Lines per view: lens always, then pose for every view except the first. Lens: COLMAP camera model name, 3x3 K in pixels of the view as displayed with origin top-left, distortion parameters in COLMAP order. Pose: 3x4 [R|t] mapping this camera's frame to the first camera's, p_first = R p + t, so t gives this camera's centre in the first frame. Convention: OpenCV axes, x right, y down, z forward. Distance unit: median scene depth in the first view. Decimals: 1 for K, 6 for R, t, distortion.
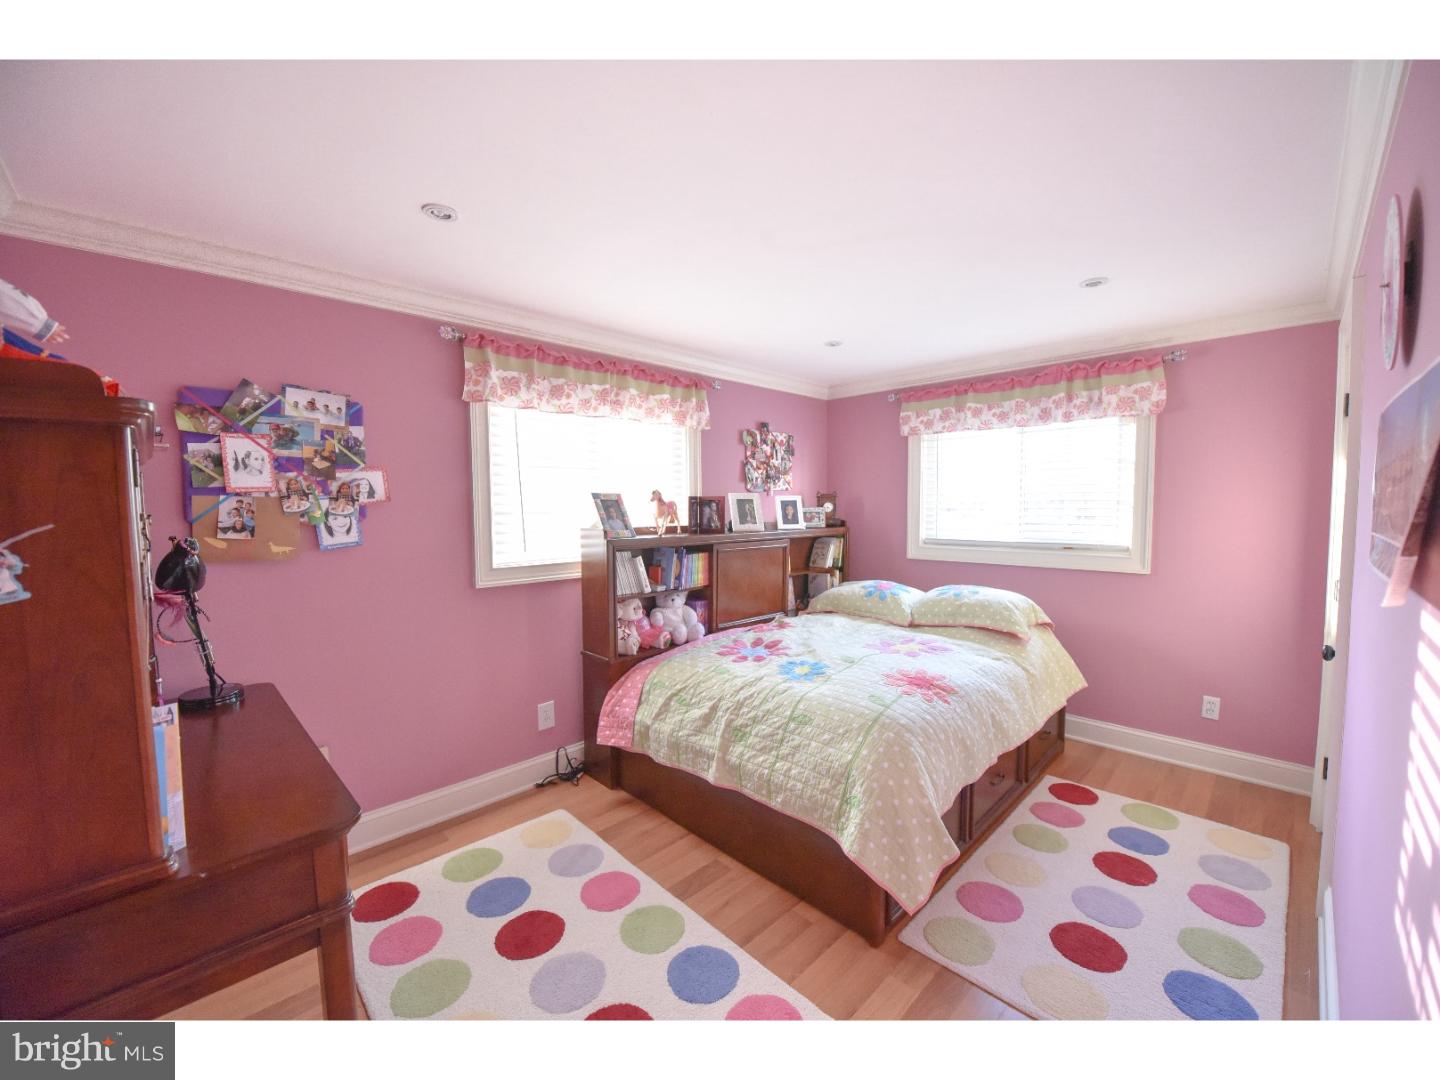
lens RADIAL K [[571.2, 0, 720.0], [0, 571.2, 540.0], [0, 0, 1]] dist [-0.016016, -0.003149]
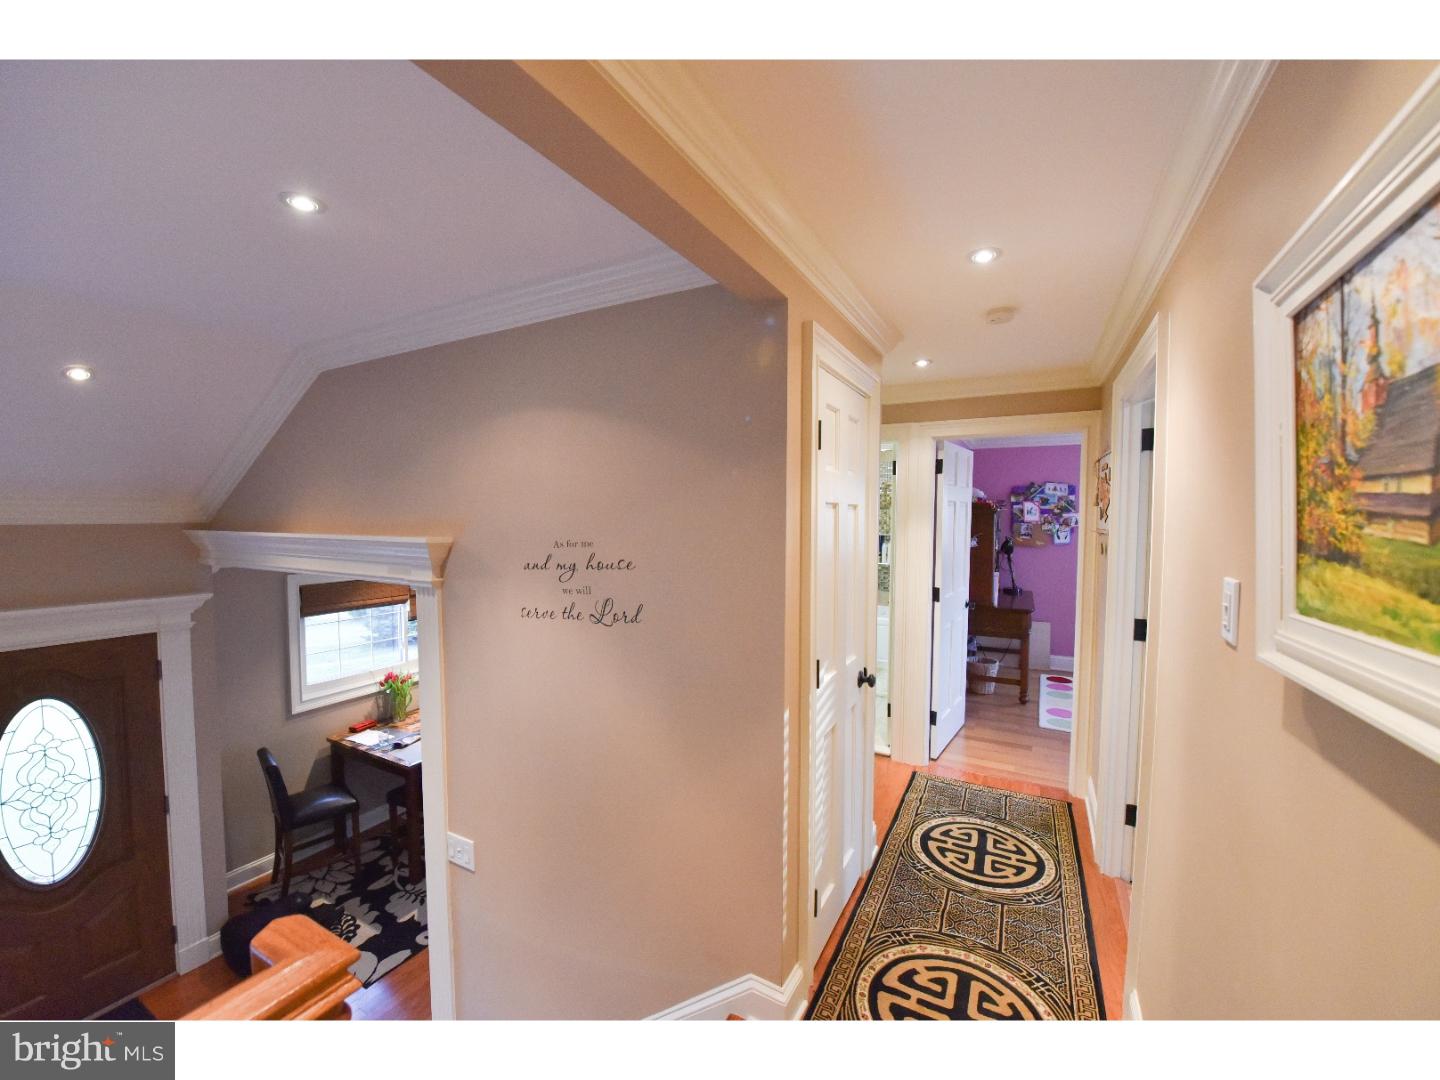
lens RADIAL K [[571.2, 0, 720.0], [0, 571.2, 540.0], [0, 0, 1]] dist [-0.016016, -0.003149]
pose [[0.279666, 0.054608, -0.958543, 1.019768], [-0.066856, 0.997065, 0.037297, 0.001612], [0.957767, 0.053653, 0.282496, -0.897951]]
